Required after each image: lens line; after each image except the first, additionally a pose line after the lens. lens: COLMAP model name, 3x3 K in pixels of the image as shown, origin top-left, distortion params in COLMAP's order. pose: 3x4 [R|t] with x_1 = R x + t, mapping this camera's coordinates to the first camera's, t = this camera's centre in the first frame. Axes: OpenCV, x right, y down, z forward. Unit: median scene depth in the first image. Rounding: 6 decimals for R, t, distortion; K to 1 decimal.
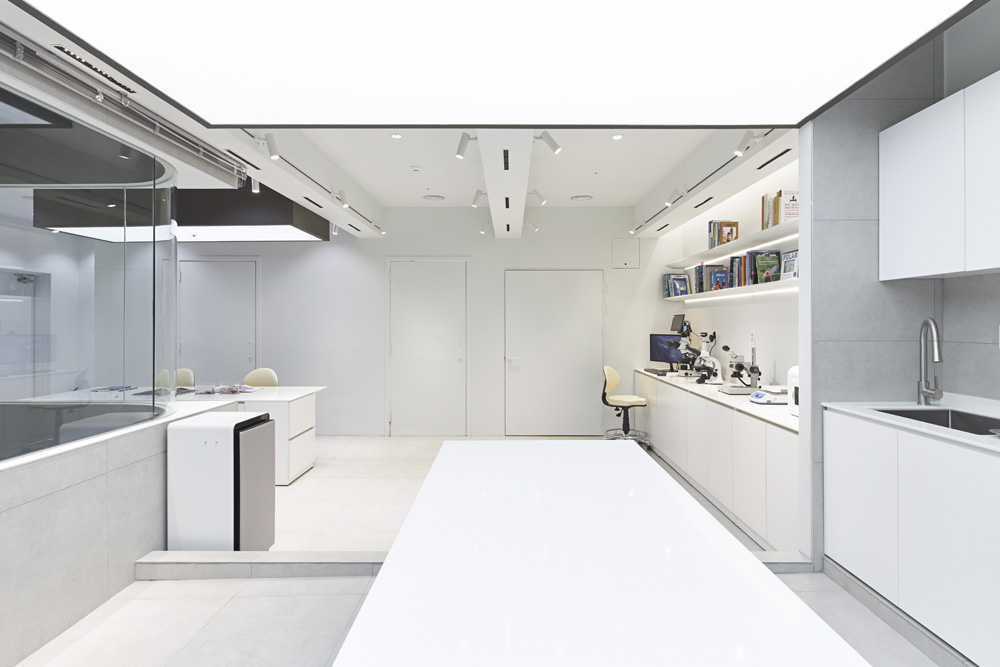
lens RADIAL K [[501.1, 0, 507.6], [0, 501.1, 319.3], [0, 0, 1]] dist [0.000901, -0.001700]
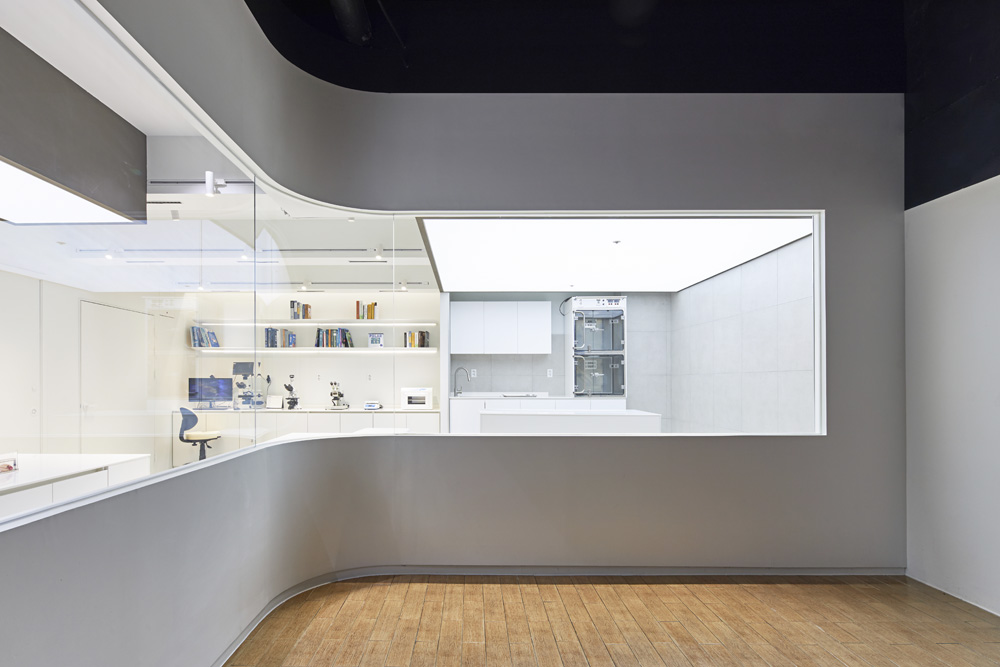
lens RADIAL K [[501.1, 0, 466.1], [0, 501.1, 379.7], [0, 0, 1]] dist [0.000901, -0.001700]
pose [[0.008479, 0.003388, 0.999958, -1.079072], [-0.007474, 0.999967, -0.003325, 0.040988], [-0.999936, -0.007446, 0.008504, 0.456604]]
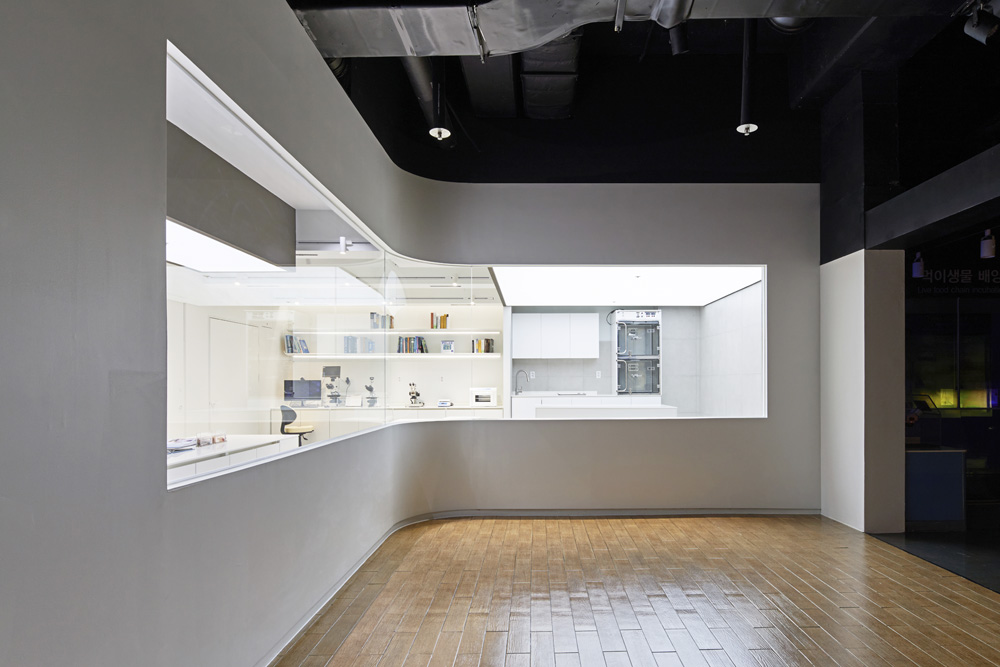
lens RADIAL K [[547.2, 0, 546.6], [0, 547.2, 377.0], [0, 0, 1]] dist [0.005238, 0.000045]
pose [[-0.019278, 0.009674, 0.999767, -1.471482], [-0.003967, 0.999945, -0.009752, 0.041445], [-0.999806, -0.004154, -0.019239, 0.434507]]
